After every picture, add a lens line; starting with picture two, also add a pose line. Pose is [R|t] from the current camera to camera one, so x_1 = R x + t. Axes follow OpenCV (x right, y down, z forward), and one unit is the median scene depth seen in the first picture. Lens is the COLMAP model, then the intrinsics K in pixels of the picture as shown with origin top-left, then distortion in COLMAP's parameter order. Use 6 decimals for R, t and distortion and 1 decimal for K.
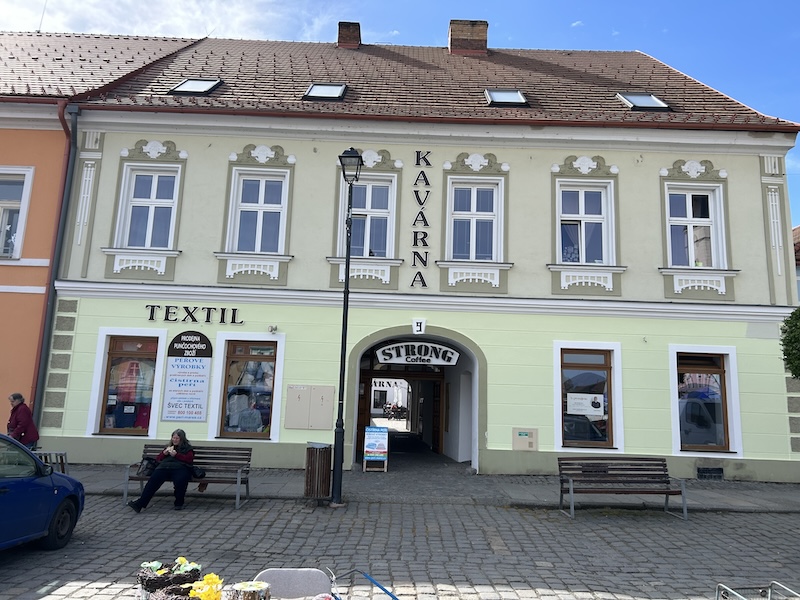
lens RADIAL K [[596.5, 0, 397.6], [0, 596.5, 303.5], [0, 0, 1]] dist [0.009679, -0.018040]
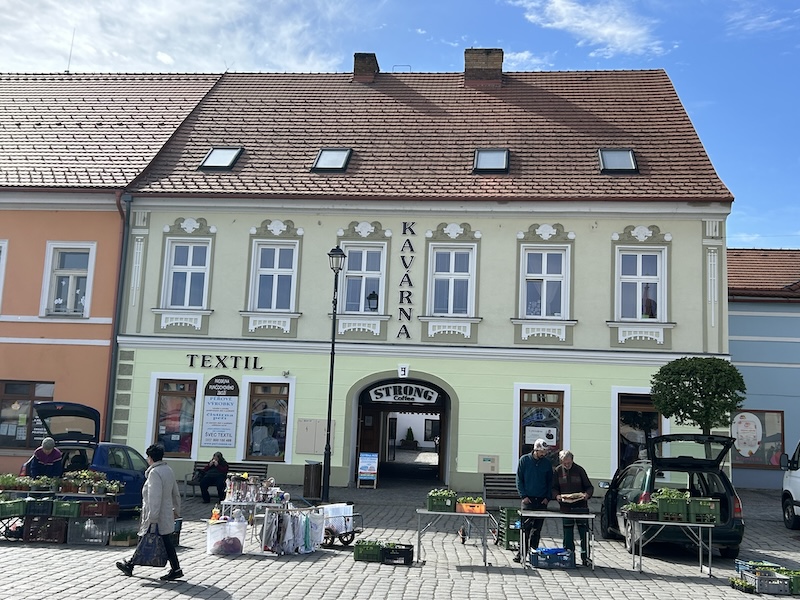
lens RADIAL K [[875.2, 0, 392.1], [0, 875.2, 301.6], [0, 0, 1]] dist [0.030508, 0.000000]
pose [[0.992885, -0.009999, -0.118654, 0.222033], [0.011894, 0.999813, 0.015273, -0.128329], [0.118479, -0.016576, 0.992818, -0.759696]]
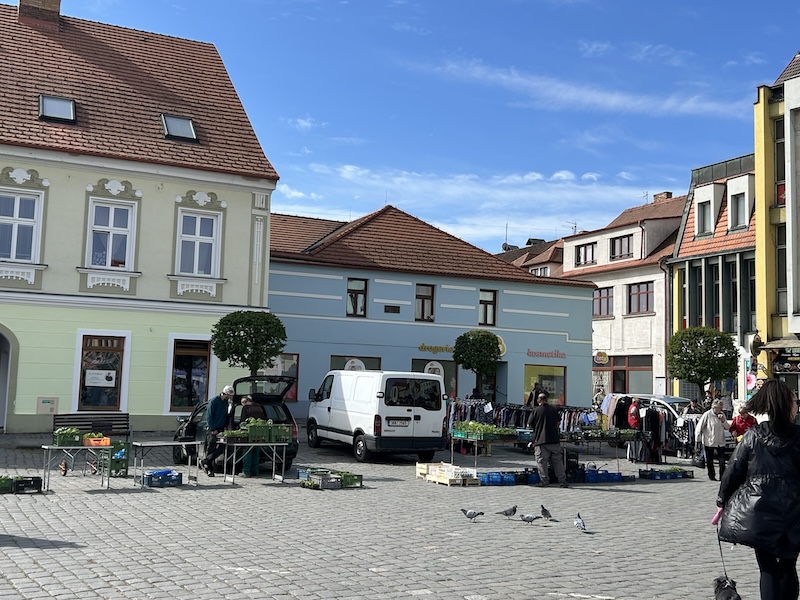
lens RADIAL K [[875.2, 0, 393.8], [0, 875.2, 294.6], [0, 0, 1]] dist [0.030508, 0.000000]
pose [[0.899109, 0.037093, 0.436149, 0.047079], [-0.069599, 0.995842, 0.058782, -0.161878], [-0.432155, -0.083207, 0.897952, -0.936758]]
